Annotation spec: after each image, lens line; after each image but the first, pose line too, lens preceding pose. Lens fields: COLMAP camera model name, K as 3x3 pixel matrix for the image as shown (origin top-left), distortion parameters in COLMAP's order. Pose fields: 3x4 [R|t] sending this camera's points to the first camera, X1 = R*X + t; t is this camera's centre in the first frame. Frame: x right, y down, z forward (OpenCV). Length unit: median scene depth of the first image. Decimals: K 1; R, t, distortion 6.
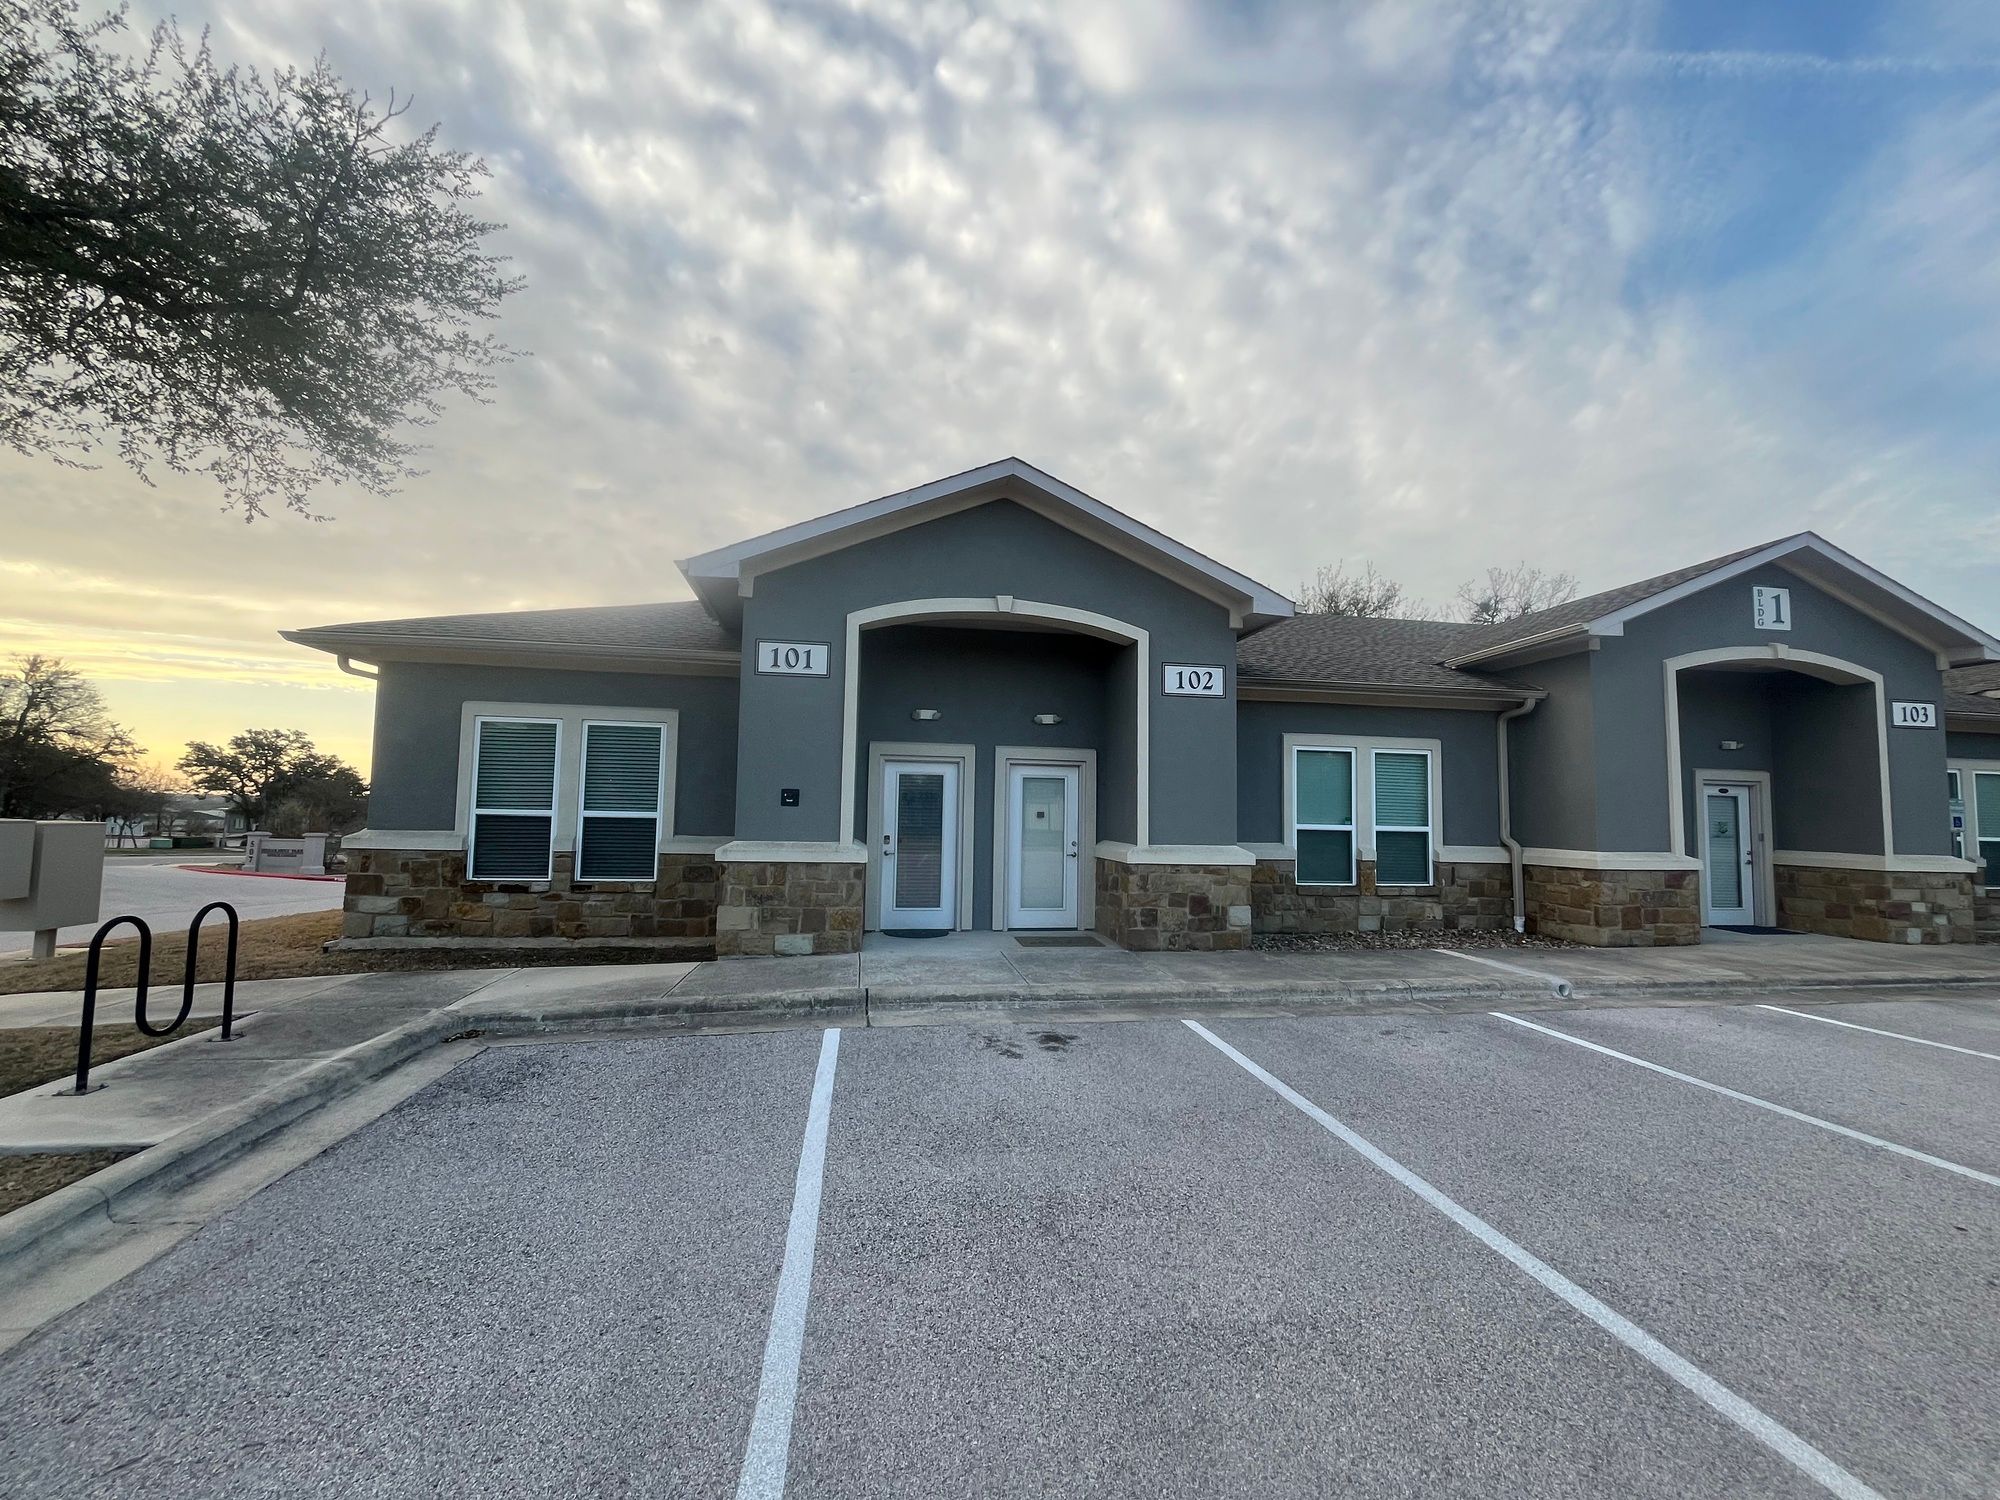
lens RADIAL K [[800.4, 0, 1018.6], [0, 800.4, 763.1], [0, 0, 1]] dist [0.005932, -0.002000]
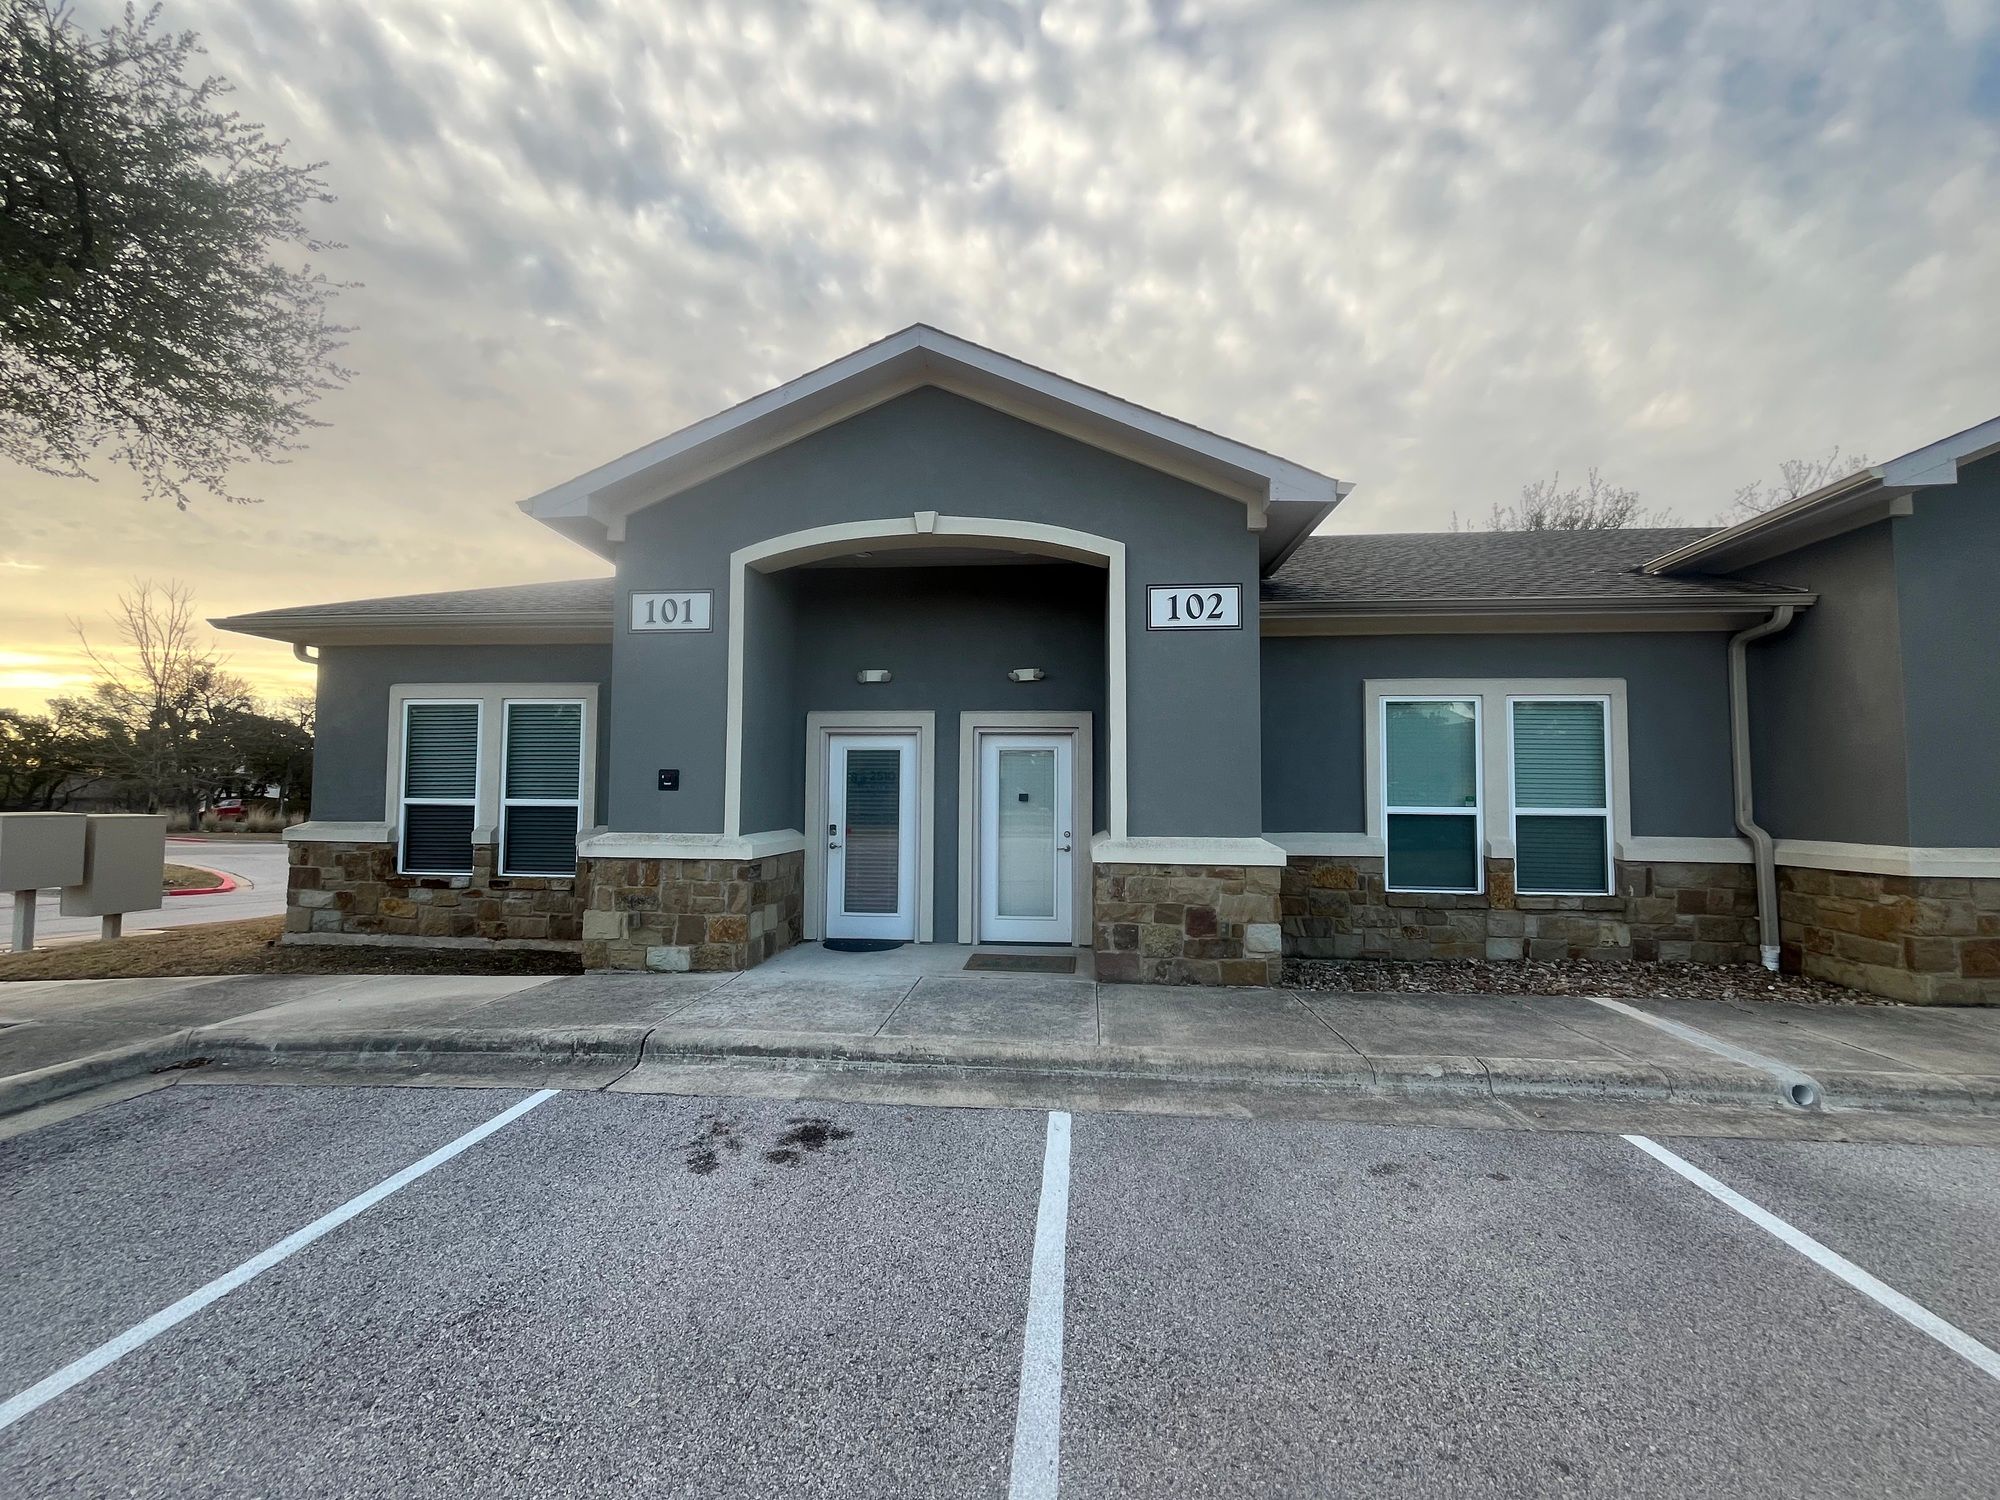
lens RADIAL K [[800.4, 0, 1024.7], [0, 800.4, 731.1], [0, 0, 1]] dist [0.005932, -0.002000]
pose [[0.967668, -0.034469, -0.249861, 0.238682], [0.027307, 0.999112, -0.032072, 0.026380], [0.250744, 0.024212, 0.967751, 0.250921]]
